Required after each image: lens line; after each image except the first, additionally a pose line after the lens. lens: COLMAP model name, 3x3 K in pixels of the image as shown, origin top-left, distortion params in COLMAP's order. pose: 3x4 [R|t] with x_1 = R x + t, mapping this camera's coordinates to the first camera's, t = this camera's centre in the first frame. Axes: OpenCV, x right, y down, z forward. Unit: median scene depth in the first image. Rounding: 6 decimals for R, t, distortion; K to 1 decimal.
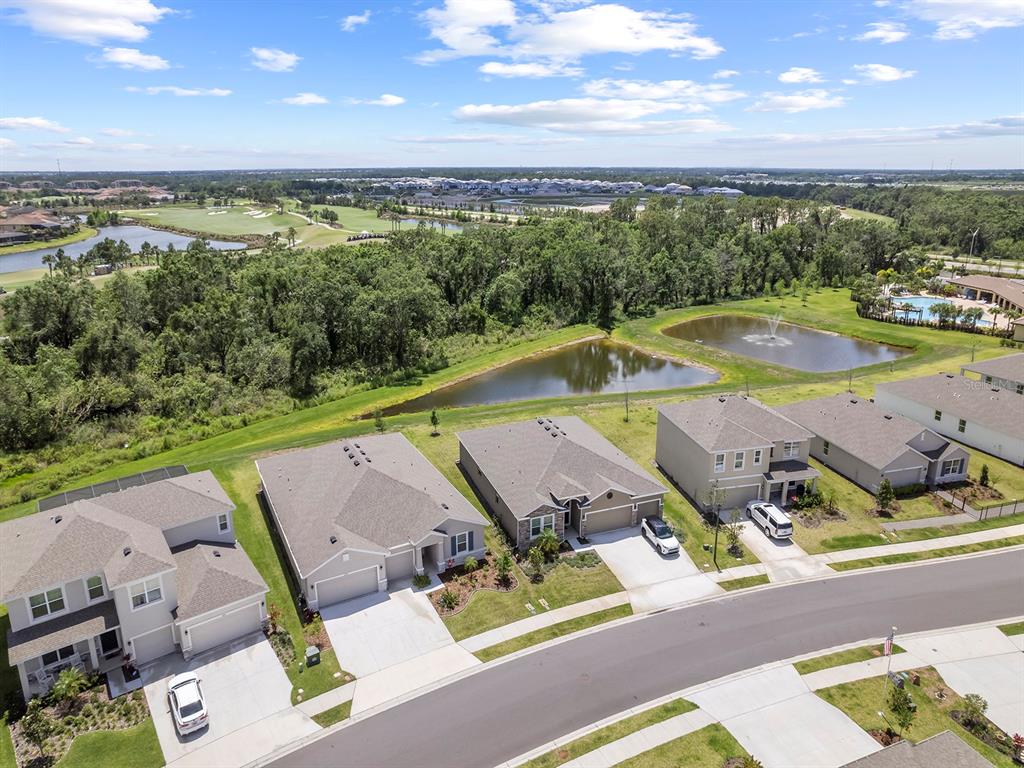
lens RADIAL K [[640.9, 0, 515.4], [0, 640.9, 381.9], [0, 0, 1]] dist [-0.027656, 0.007121]
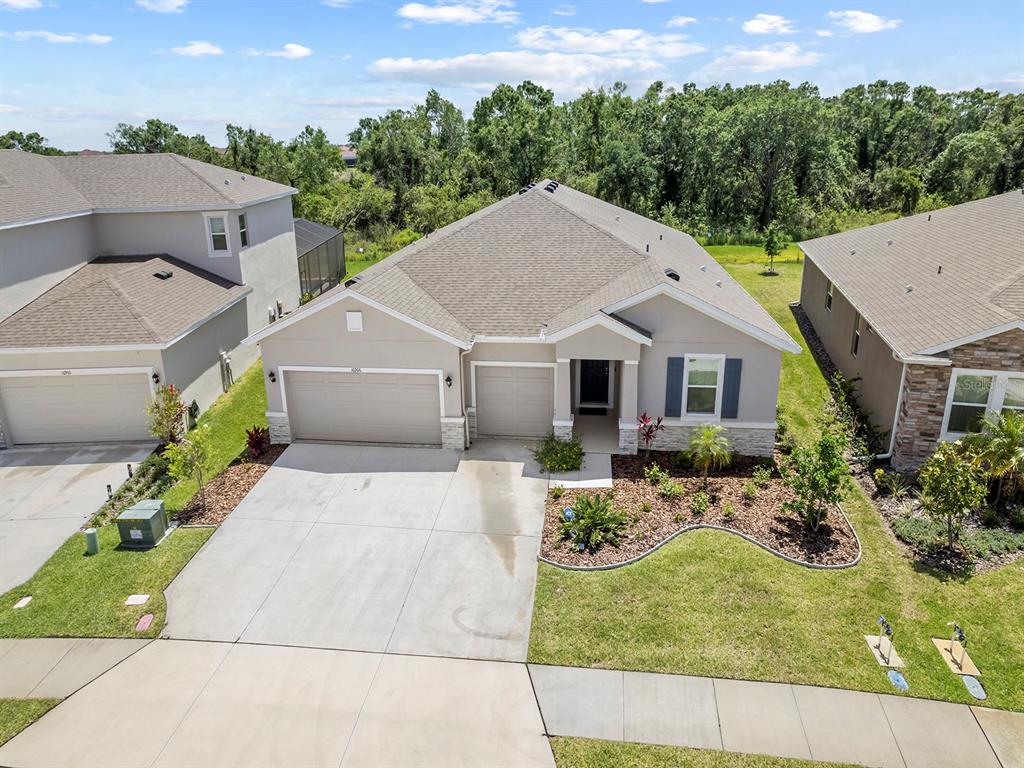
lens RADIAL K [[640.9, 0, 510.0], [0, 640.9, 380.9], [0, 0, 1]] dist [-0.027656, 0.007121]
pose [[0.810424, 0.184118, -0.556159, 0.020811], [-0.156488, 0.982870, 0.097352, 0.237507], [0.564557, 0.008136, 0.825354, 0.683669]]
